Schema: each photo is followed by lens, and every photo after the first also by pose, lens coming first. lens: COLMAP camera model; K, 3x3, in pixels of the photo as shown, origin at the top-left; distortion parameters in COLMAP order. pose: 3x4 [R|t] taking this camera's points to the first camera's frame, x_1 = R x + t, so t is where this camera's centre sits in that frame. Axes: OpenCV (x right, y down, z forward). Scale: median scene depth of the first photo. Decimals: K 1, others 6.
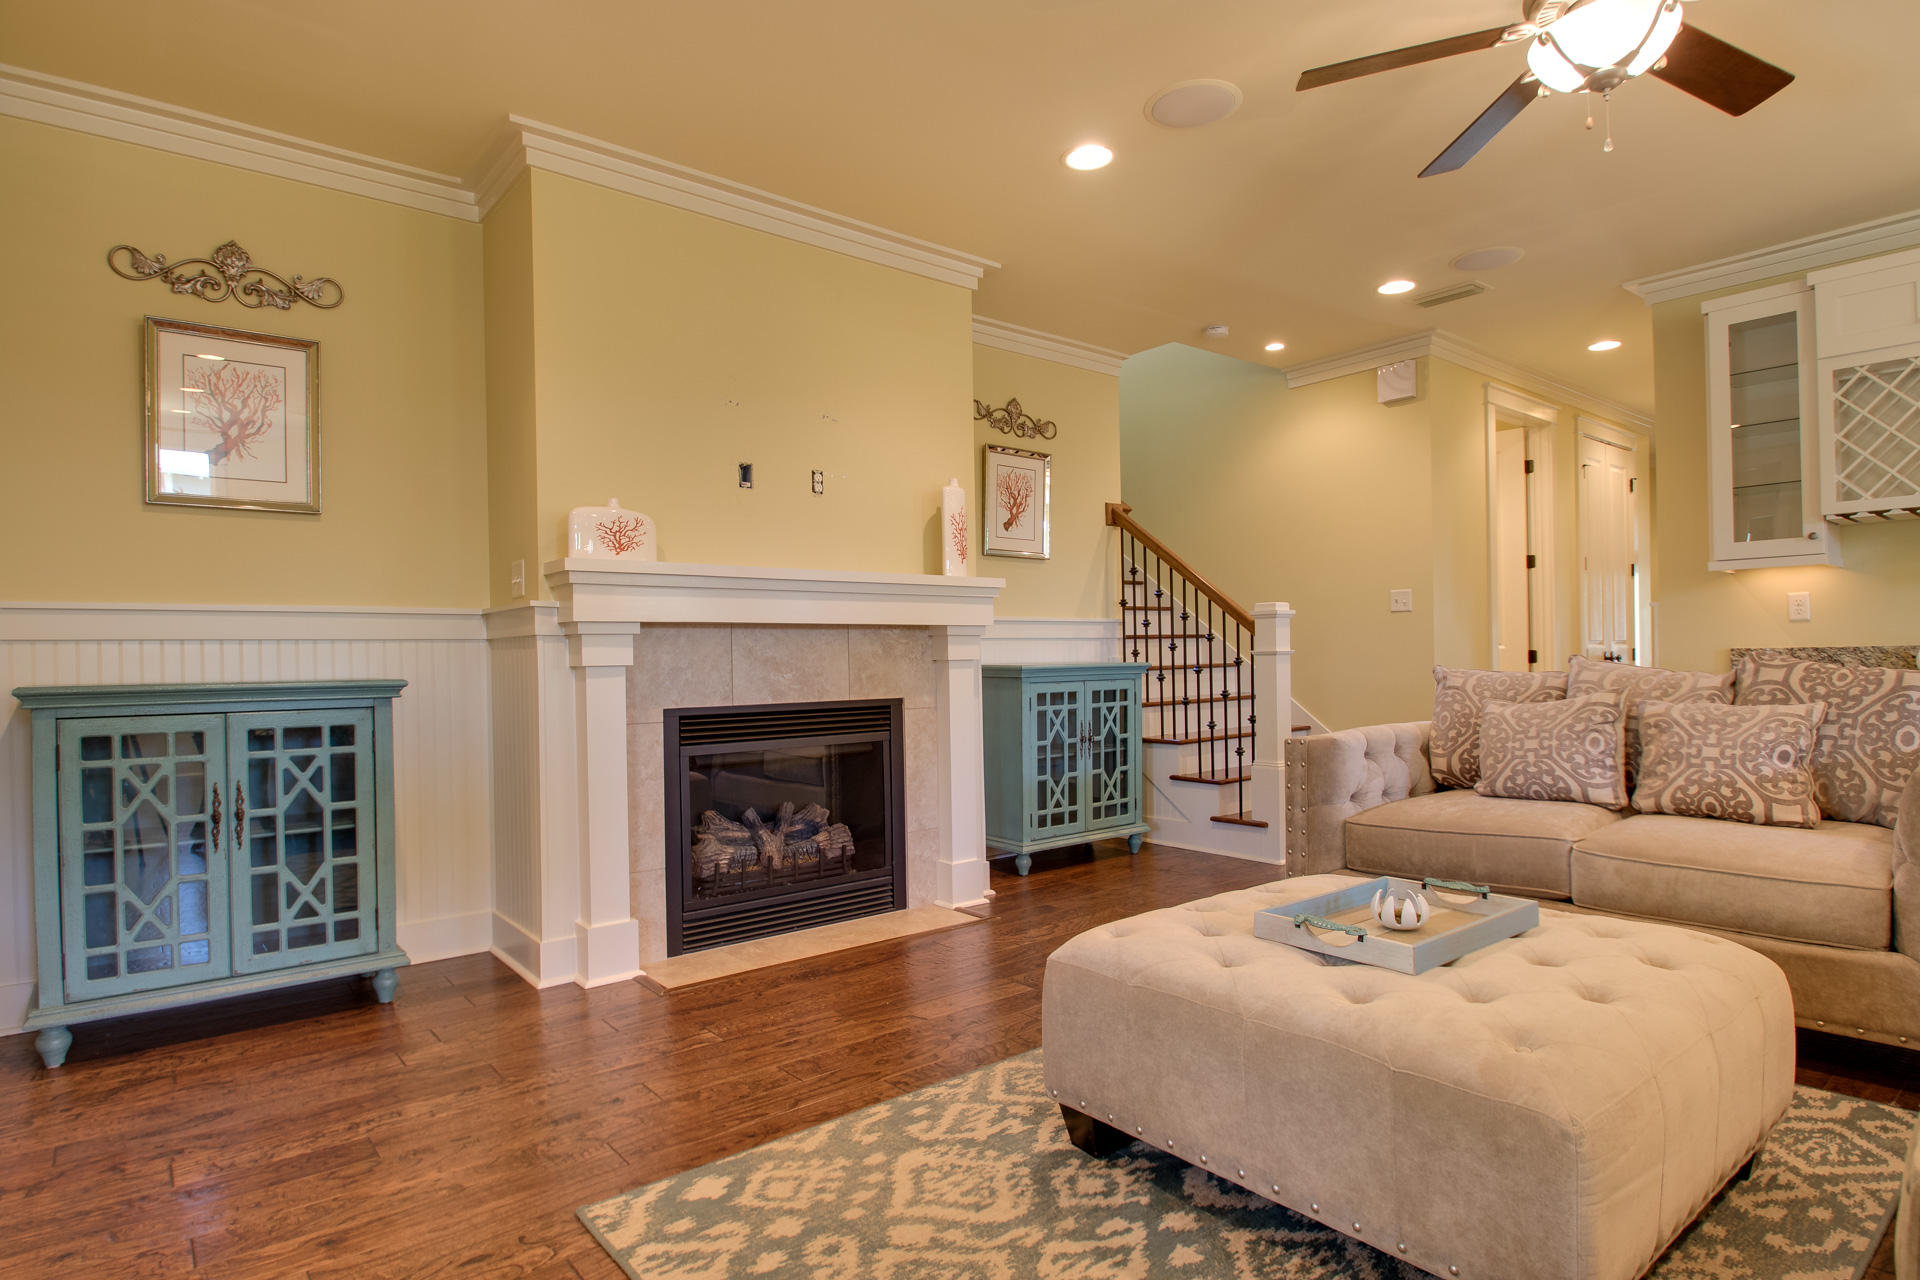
lens RADIAL K [[1024.4, 0, 948.7], [0, 1024.4, 654.4], [0, 0, 1]] dist [-0.013784, -0.009085]
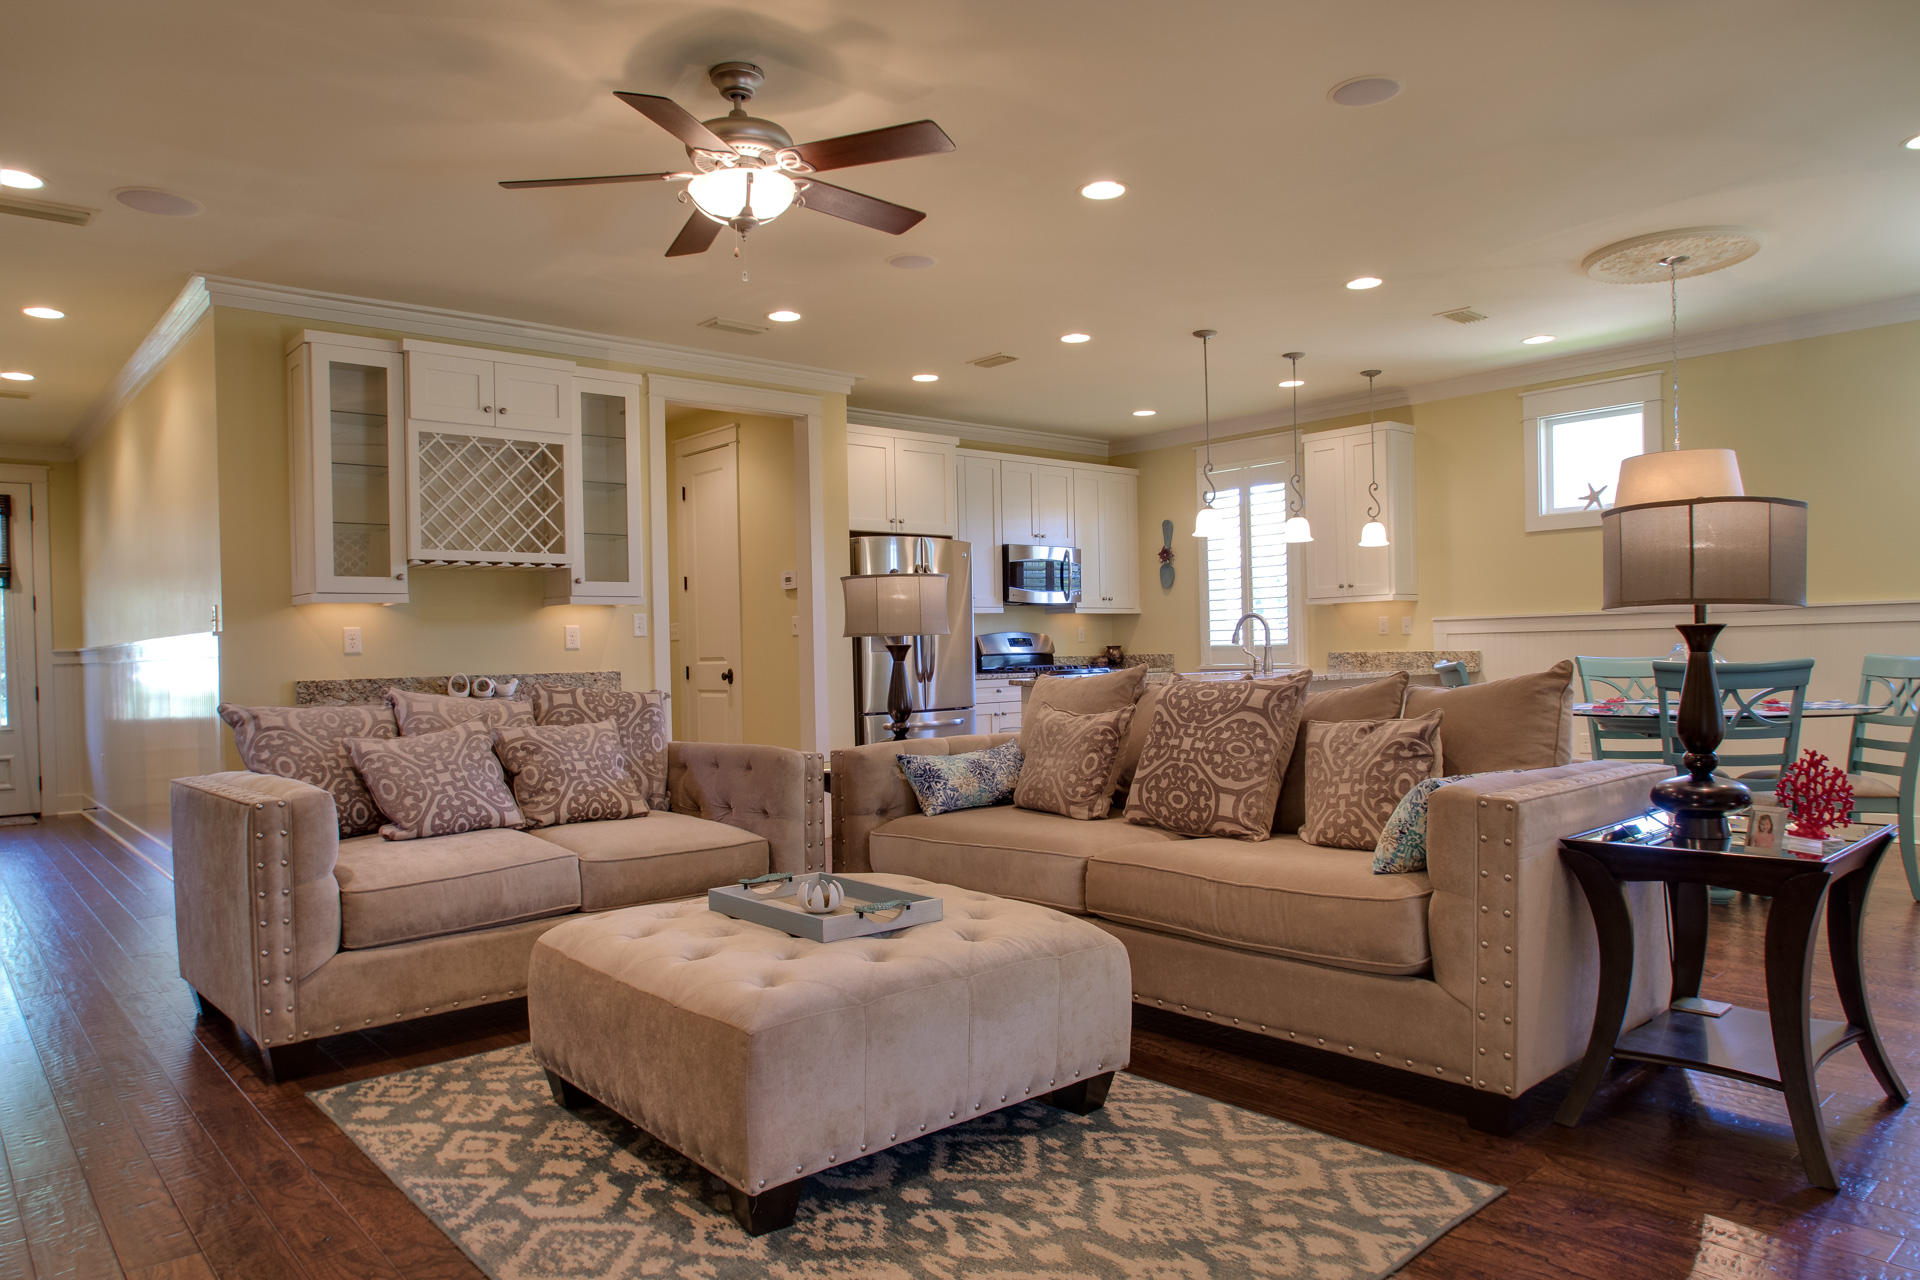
lens RADIAL K [[1247.9, 0, 944.9], [0, 1247.9, 657.6], [0, 0, 1]] dist [-0.036200, 0.008030]
pose [[-0.038585, 0.011573, 0.999188, -0.658053], [0.020008, 0.999741, -0.010807, -0.004176], [-0.999055, 0.019575, -0.038806, 0.595100]]
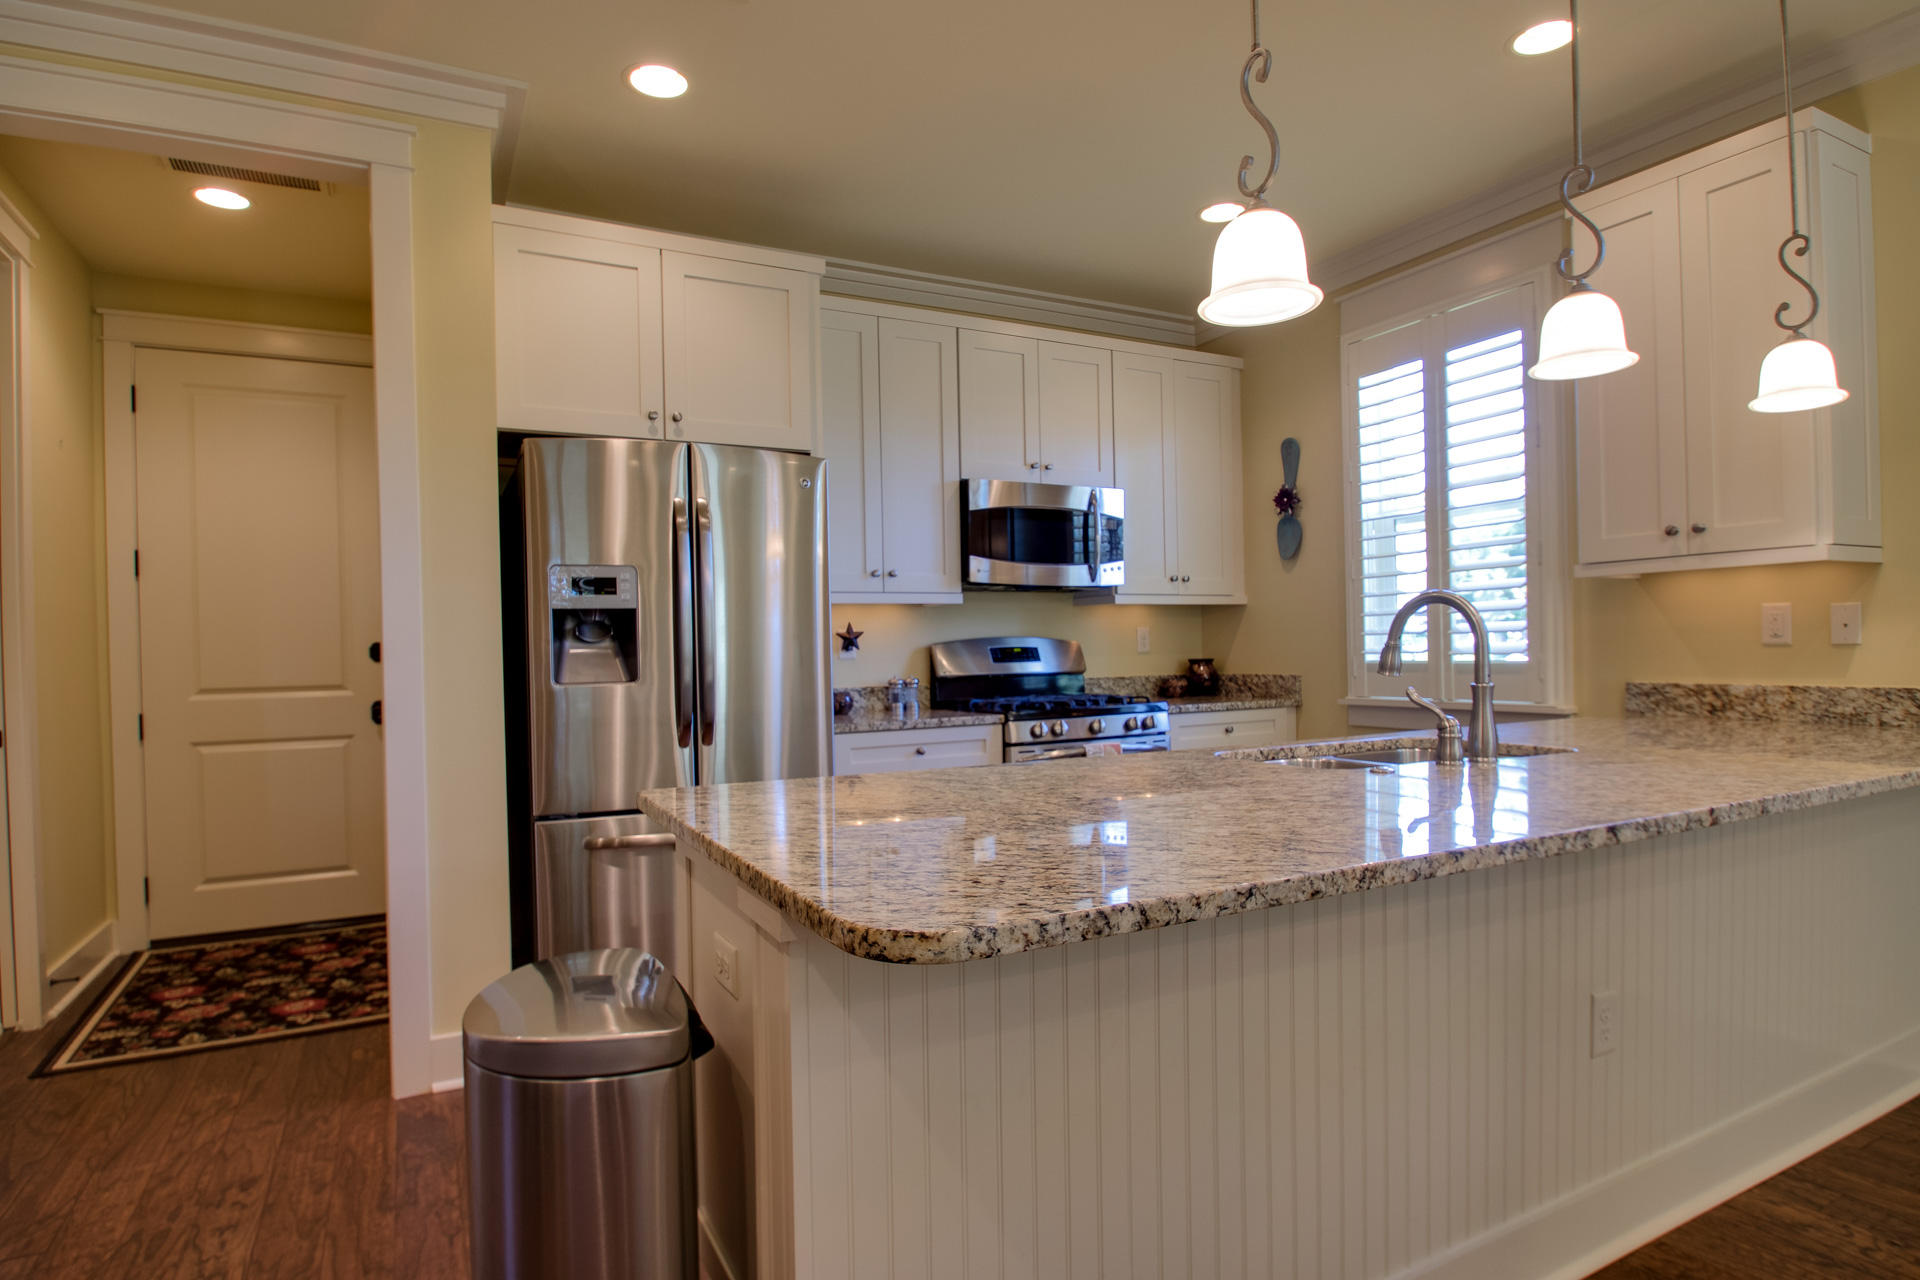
lens RADIAL K [[1024.4, 0, 942.5], [0, 1024.4, 656.9], [0, 0, 1]] dist [-0.013784, -0.009085]
pose [[0.196004, 0.005516, 0.980588, 0.926823], [0.015195, 0.999847, -0.008662, -0.056333], [-0.980485, 0.016598, 0.195890, 0.113096]]
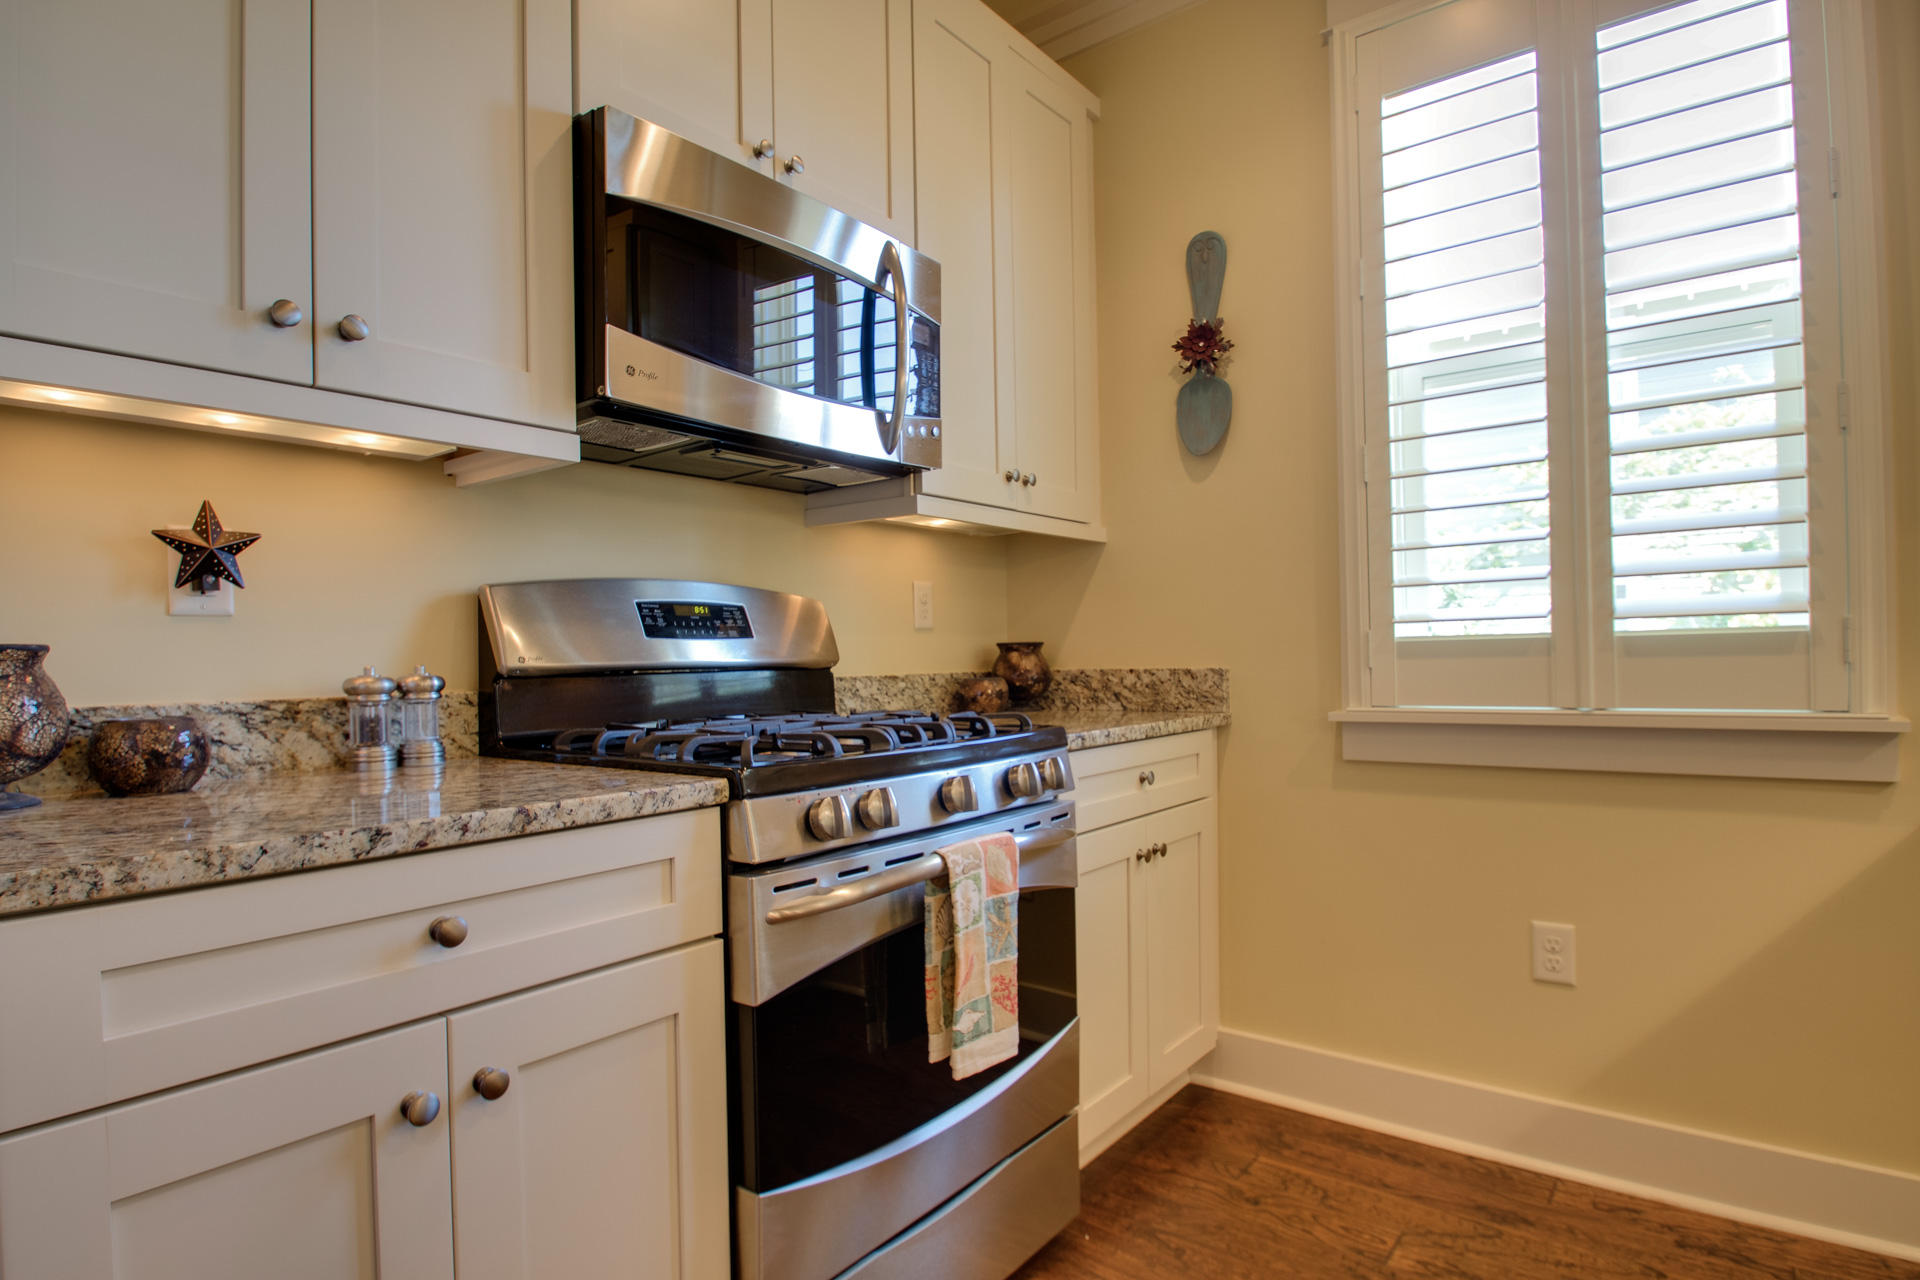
lens RADIAL K [[1024.4, 0, 948.7], [0, 1024.4, 657.3], [0, 0, 1]] dist [-0.013784, -0.009085]
pose [[-0.232558, 0.020506, 0.972366, 1.732135], [0.020444, 0.999660, -0.016192, -0.035577], [-0.972368, 0.016114, -0.232898, 0.290974]]
